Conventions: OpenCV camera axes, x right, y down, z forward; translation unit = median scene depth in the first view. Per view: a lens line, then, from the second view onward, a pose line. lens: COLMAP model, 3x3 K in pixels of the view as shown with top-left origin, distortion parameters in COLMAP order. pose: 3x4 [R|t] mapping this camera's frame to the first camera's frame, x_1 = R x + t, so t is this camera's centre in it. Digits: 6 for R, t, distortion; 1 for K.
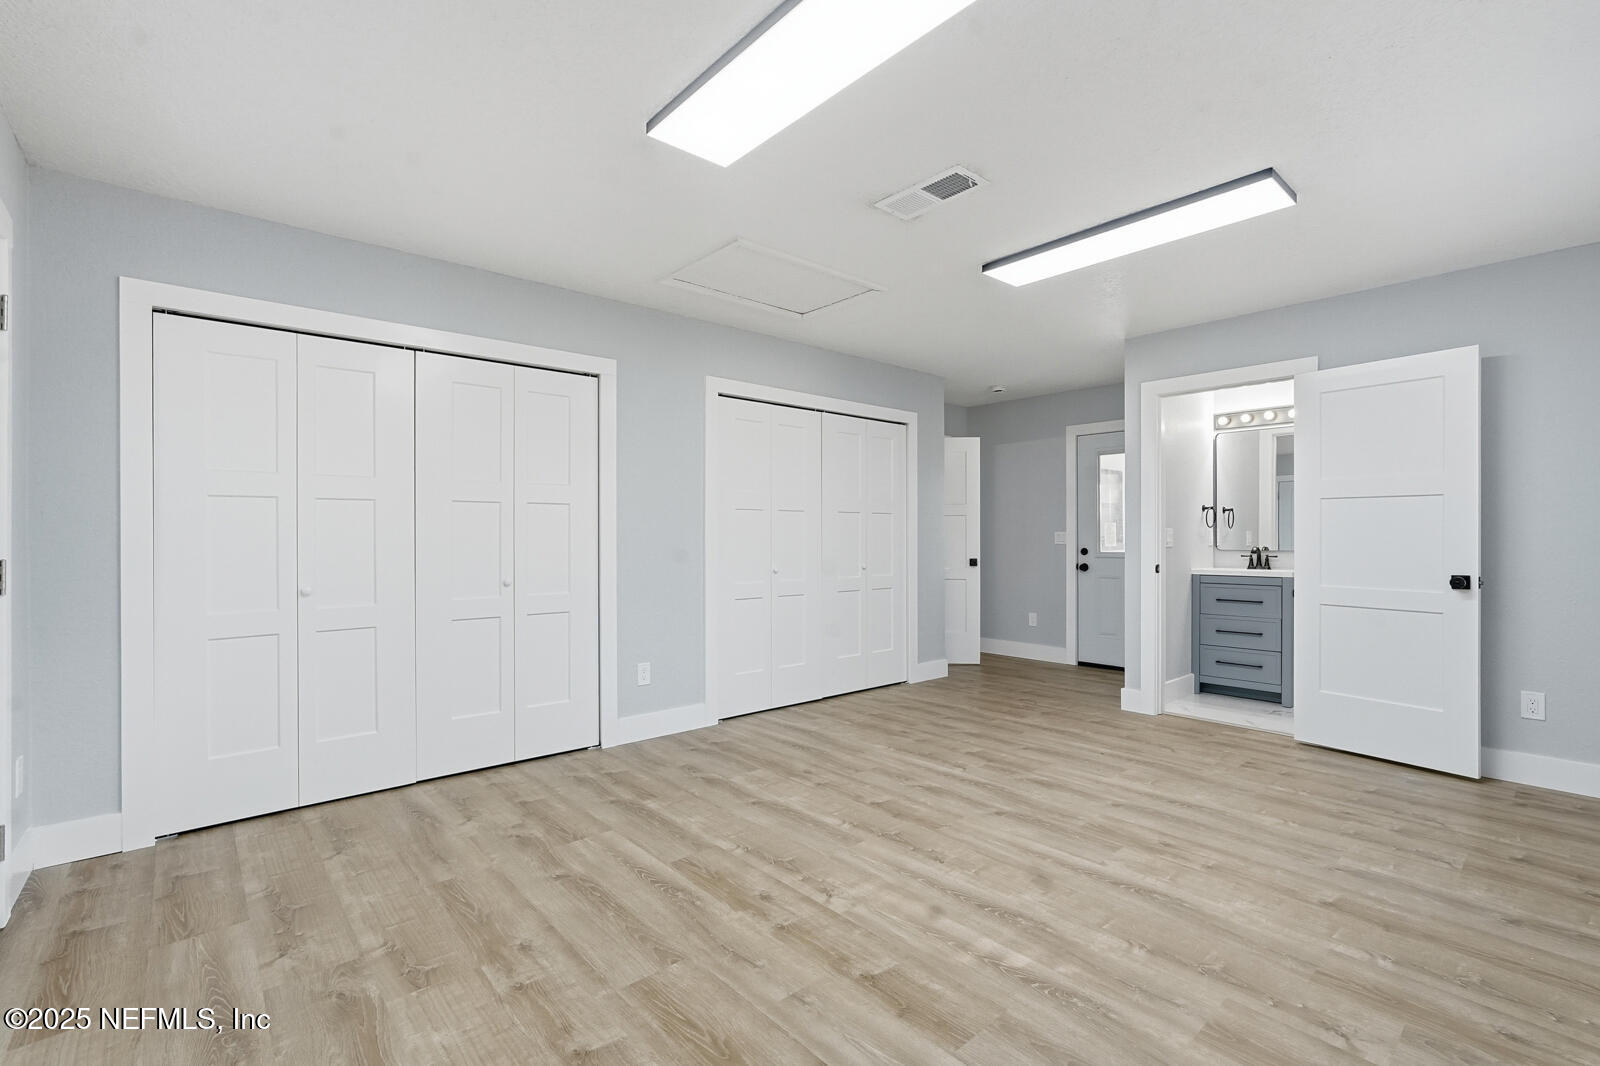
lens RADIAL K [[718.9, 0, 794.2], [0, 718.9, 528.6], [0, 0, 1]] dist [-0.003170, 0.000747]
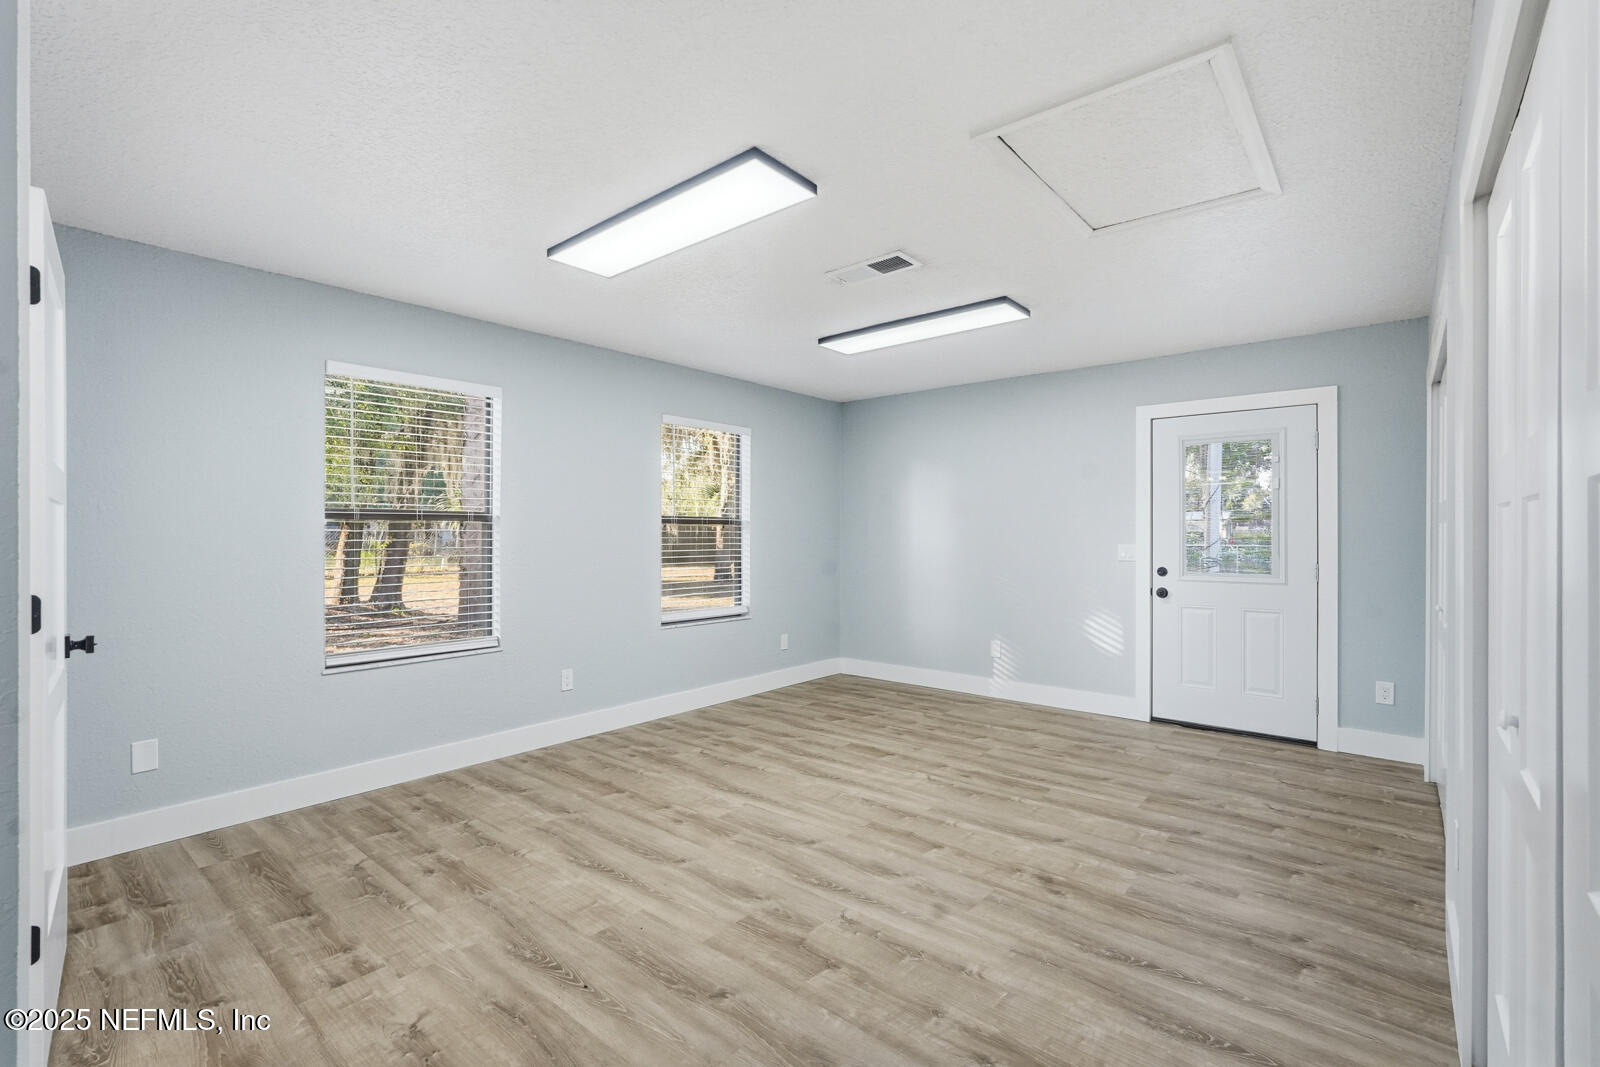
lens RADIAL K [[718.9, 0, 794.2], [0, 718.9, 529.1], [0, 0, 1]] dist [-0.003170, 0.000747]
pose [[-0.989086, -0.000510, -0.147335, 0.480152], [0.002321, 0.999816, -0.019046, -0.016472], [0.147318, -0.019180, -0.988903, 2.096351]]
